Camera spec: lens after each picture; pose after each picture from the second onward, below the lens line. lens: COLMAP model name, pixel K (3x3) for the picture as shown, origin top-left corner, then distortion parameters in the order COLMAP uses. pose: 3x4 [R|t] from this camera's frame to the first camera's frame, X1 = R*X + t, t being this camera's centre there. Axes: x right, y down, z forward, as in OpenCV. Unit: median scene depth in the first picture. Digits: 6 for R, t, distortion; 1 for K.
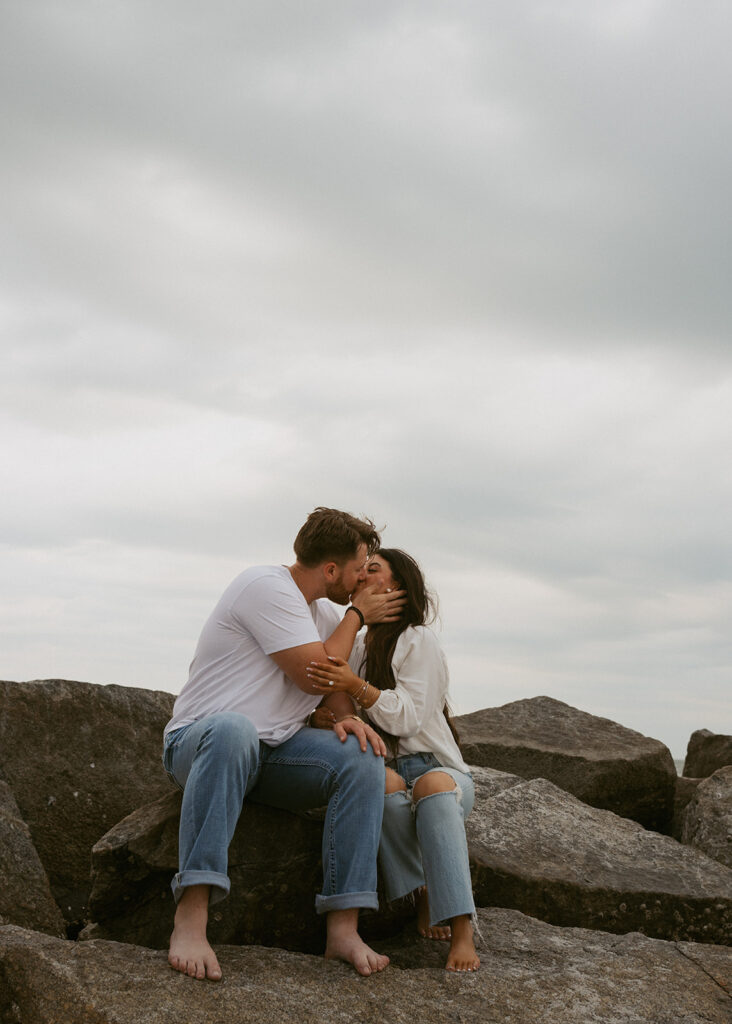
lens RADIAL K [[1209.5, 0, 358.3], [0, 1209.5, 536.3], [0, 0, 1]] dist [-0.005410, 0.000410]
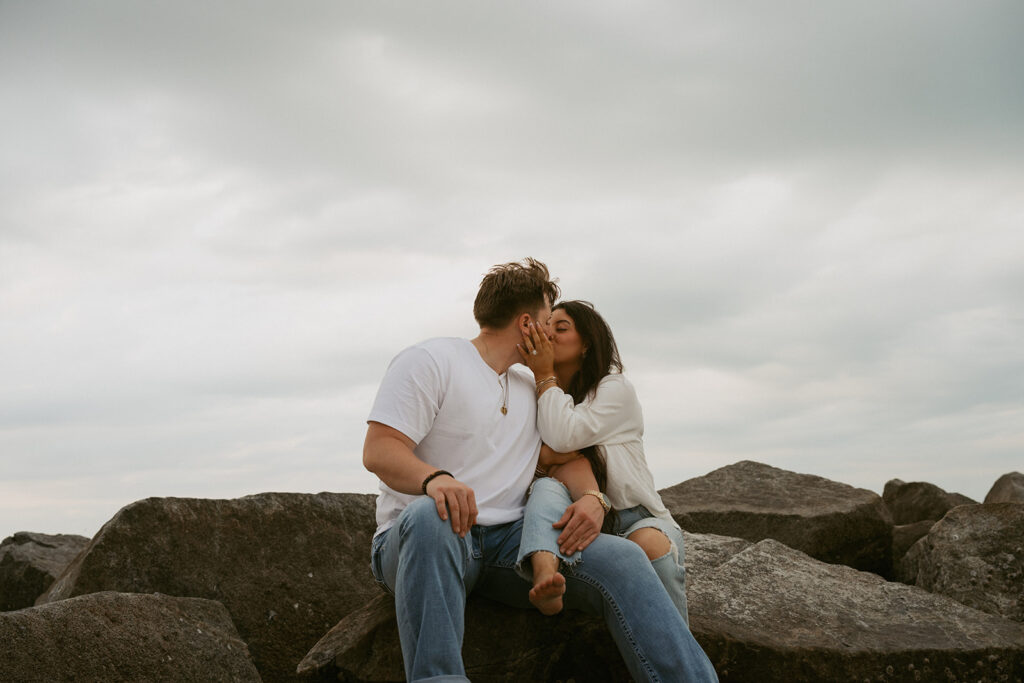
lens RADIAL K [[1040.2, 0, 509.7], [0, 1040.2, 304.1], [0, 0, 1]] dist [0.006956, -0.024096]
pose [[0.993209, -0.113032, -0.027556, -0.008679], [0.111563, 0.992498, -0.050016, 0.032787], [0.033003, 0.046602, 0.998368, 0.155932]]
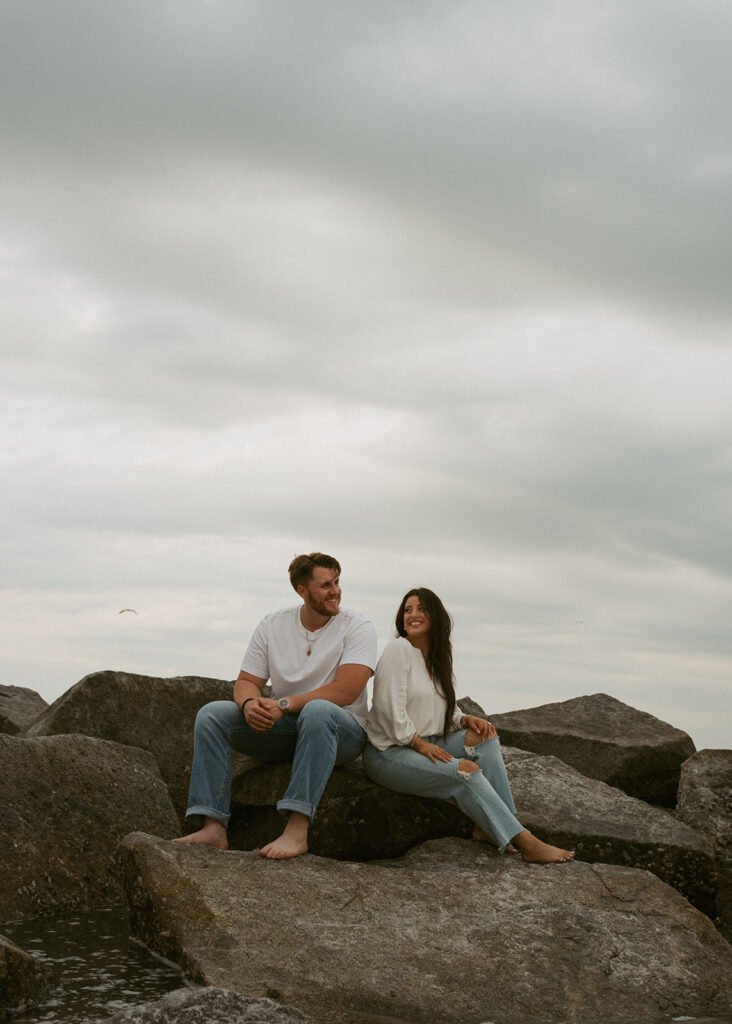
lens RADIAL K [[1231.7, 0, 364.7], [0, 1231.7, 483.4], [0, 0, 1]] dist [-0.004750, -0.010454]
pose [[0.990374, -0.014348, -0.137668, 0.136175], [0.008883, 0.999151, -0.040233, -0.038530], [0.138129, 0.038623, 0.989661, -0.333637]]
